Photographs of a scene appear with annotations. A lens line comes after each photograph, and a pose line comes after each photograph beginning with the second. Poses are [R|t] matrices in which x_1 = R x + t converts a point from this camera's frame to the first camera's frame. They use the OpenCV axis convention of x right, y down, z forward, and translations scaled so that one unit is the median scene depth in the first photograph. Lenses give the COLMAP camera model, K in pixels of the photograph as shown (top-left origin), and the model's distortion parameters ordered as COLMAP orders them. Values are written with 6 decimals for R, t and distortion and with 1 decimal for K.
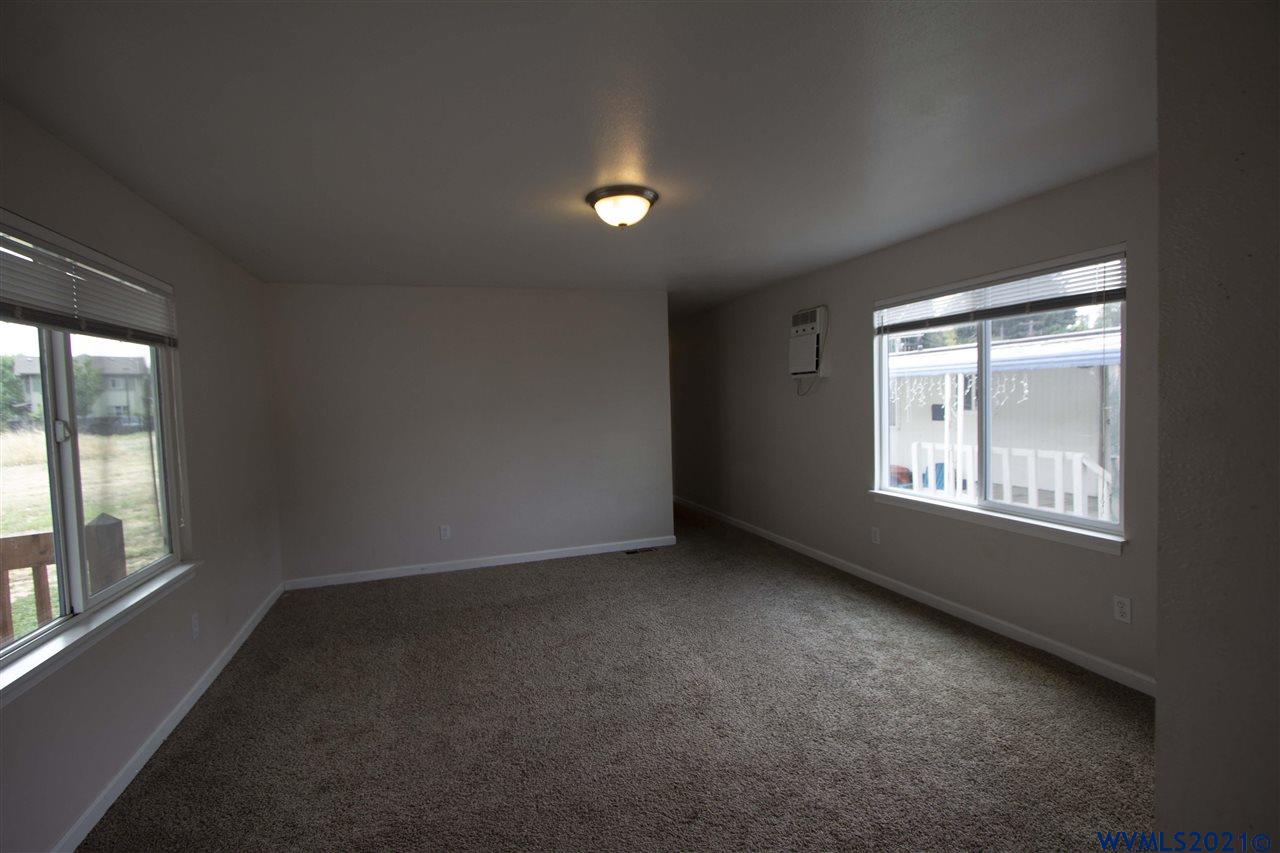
lens RADIAL K [[610.4, 0, 632.1], [0, 610.4, 420.7], [0, 0, 1]] dist [-0.012107, 0.000169]
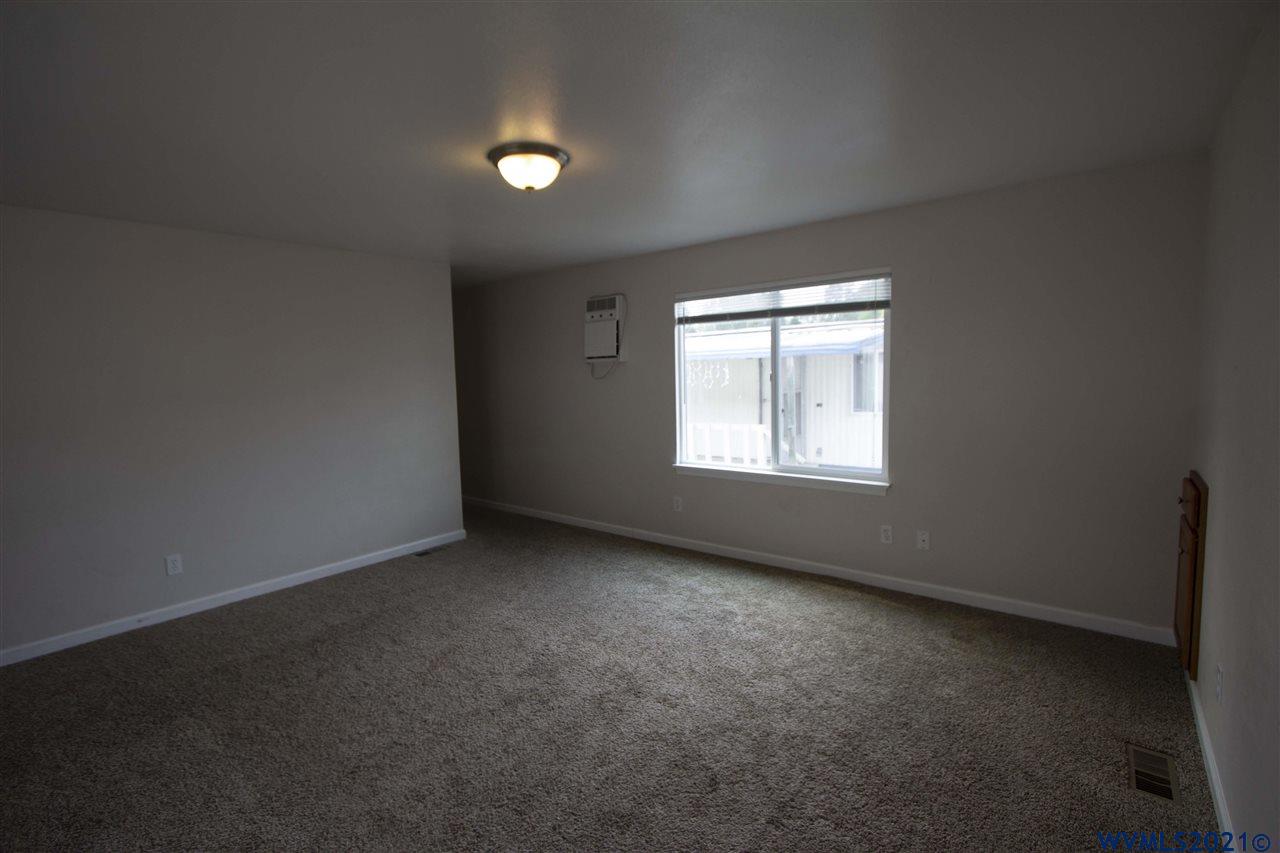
lens RADIAL K [[610.4, 0, 632.1], [0, 610.4, 420.7], [0, 0, 1]] dist [-0.012107, 0.000169]
pose [[0.834954, -0.033091, 0.549324, -0.320826], [0.020045, 0.999357, 0.029732, 0.000243], [-0.549955, -0.013813, 0.835080, 0.124917]]
